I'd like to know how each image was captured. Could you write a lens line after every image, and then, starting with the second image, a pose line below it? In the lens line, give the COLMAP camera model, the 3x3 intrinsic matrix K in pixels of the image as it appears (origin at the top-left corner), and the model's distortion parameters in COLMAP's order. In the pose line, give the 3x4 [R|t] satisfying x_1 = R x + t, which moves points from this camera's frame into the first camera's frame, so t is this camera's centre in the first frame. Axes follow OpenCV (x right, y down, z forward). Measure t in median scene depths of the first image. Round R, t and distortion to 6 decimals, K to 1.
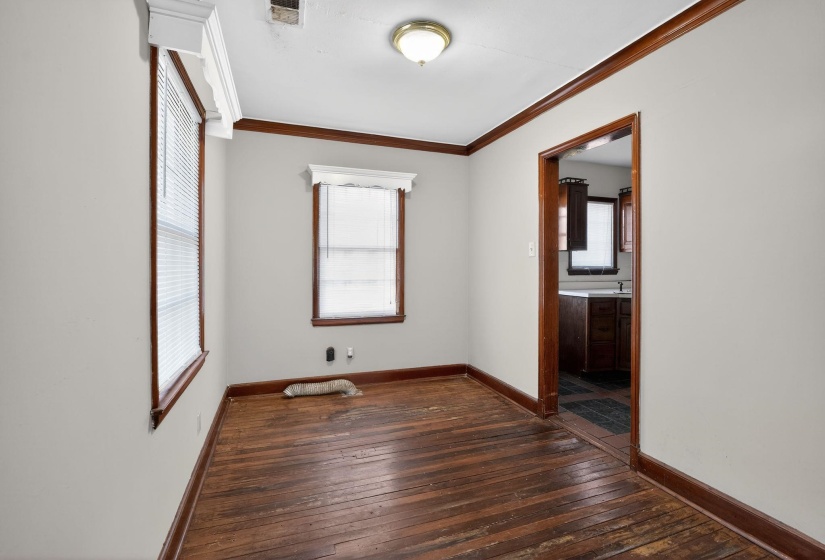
lens RADIAL K [[370.1, 0, 411.6], [0, 370.1, 266.2], [0, 0, 1]] dist [-0.019368, 0.000557]
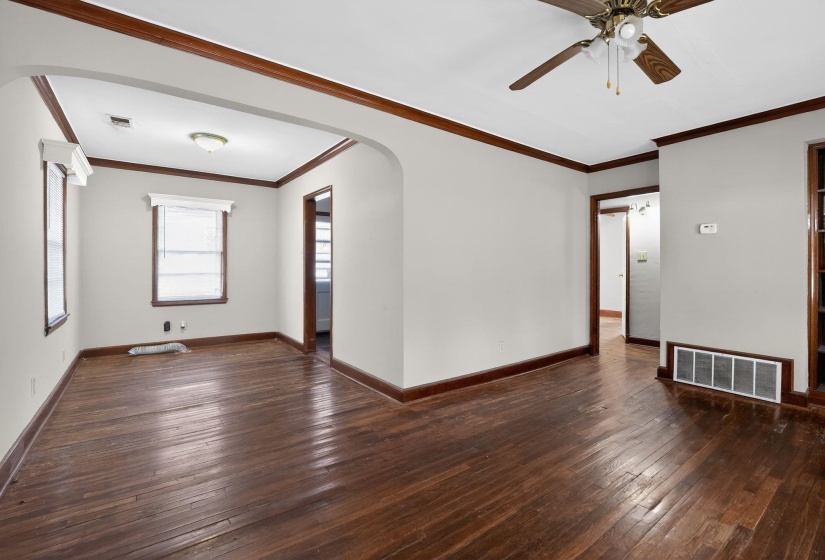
lens RADIAL K [[370.1, 0, 411.6], [0, 370.1, 266.2], [0, 0, 1]] dist [-0.019368, 0.000557]
pose [[0.958600, -0.001439, 0.284751, 0.279958], [0.001431, 0.999999, 0.000233, 0.010140], [-0.284751, 0.000184, 0.958602, -0.616341]]
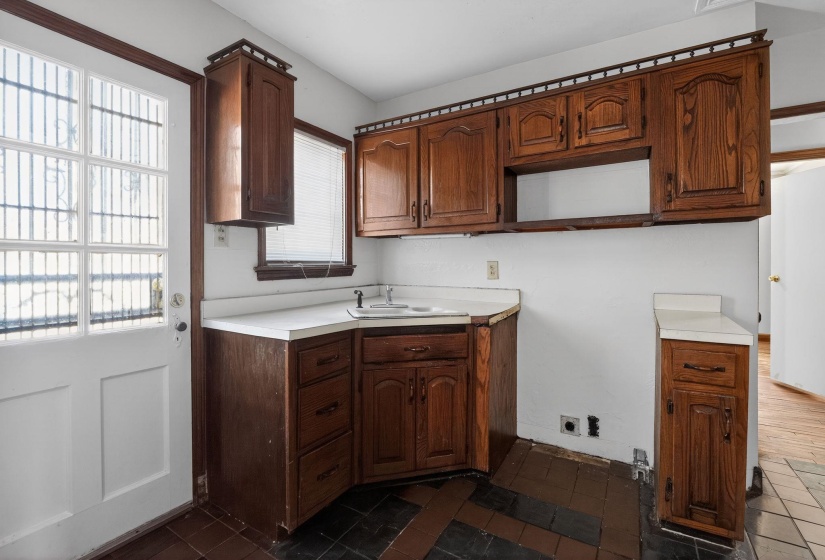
lens RADIAL K [[370.1, 0, 411.6], [0, 370.1, 266.2], [0, 0, 1]] dist [-0.019368, 0.000557]
pose [[0.777321, -0.012057, 0.628988, 0.365763], [0.007718, 0.999924, 0.009629, 0.005250], [-0.629057, -0.002630, 0.777355, 0.673395]]
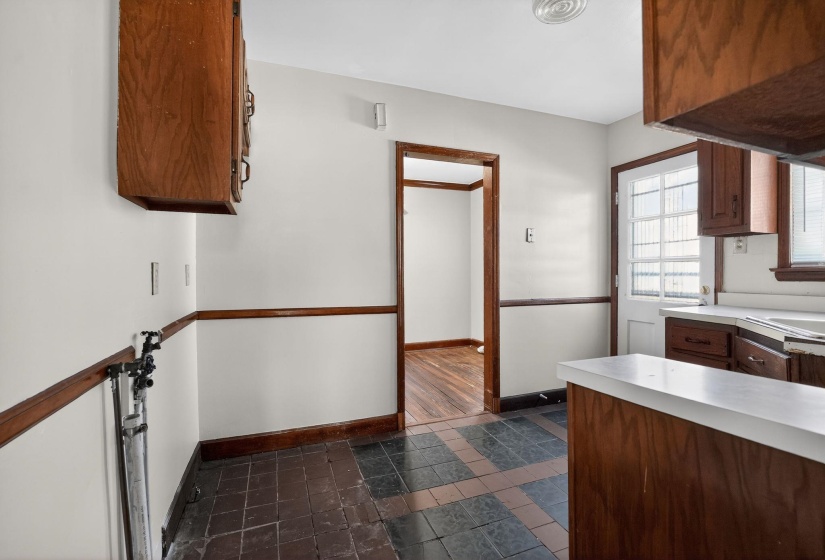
lens RADIAL K [[370.1, 0, 411.6], [0, 370.1, 266.2], [0, 0, 1]] dist [-0.019368, 0.000557]
pose [[0.008907, -0.025217, -0.999642, 1.166343], [0.006048, 0.999665, -0.025164, 0.018308], [0.999942, -0.005822, 0.009056, 0.634640]]
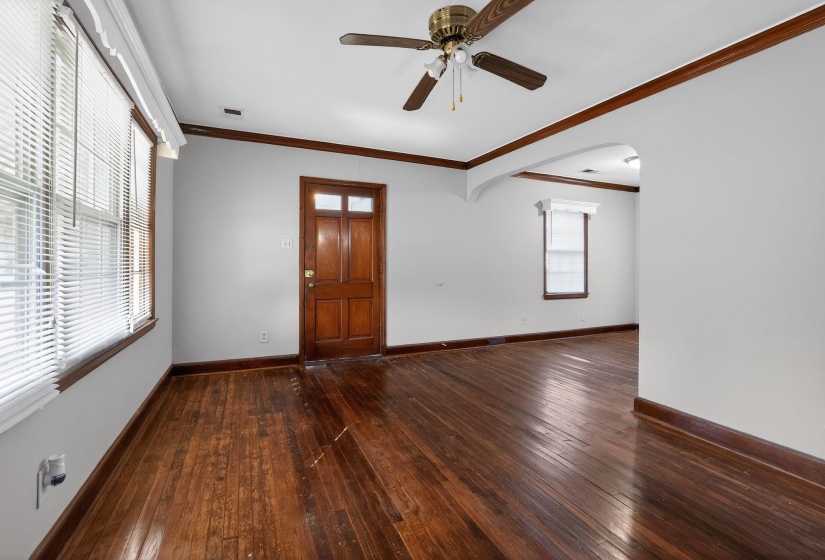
lens RADIAL K [[370.1, 0, 411.6], [0, 370.1, 266.2], [0, 0, 1]] dist [-0.019368, 0.000557]
pose [[0.073990, -0.001450, -0.997258, 1.263264], [-0.002399, 0.999996, -0.001632, 0.020665], [0.997256, 0.002513, 0.073986, -0.321813]]
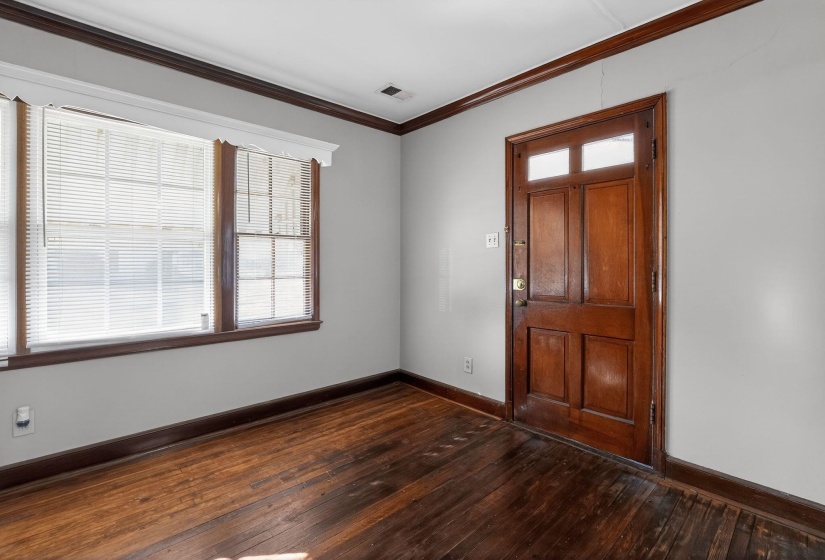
lens RADIAL K [[370.1, 0, 411.6], [0, 370.1, 266.2], [0, 0, 1]] dist [-0.019368, 0.000557]
pose [[-0.920655, -0.003379, -0.390362, 0.565152], [-0.004029, 0.999992, 0.000846, 0.006093], [0.390356, 0.002352, -0.920661, 0.047337]]
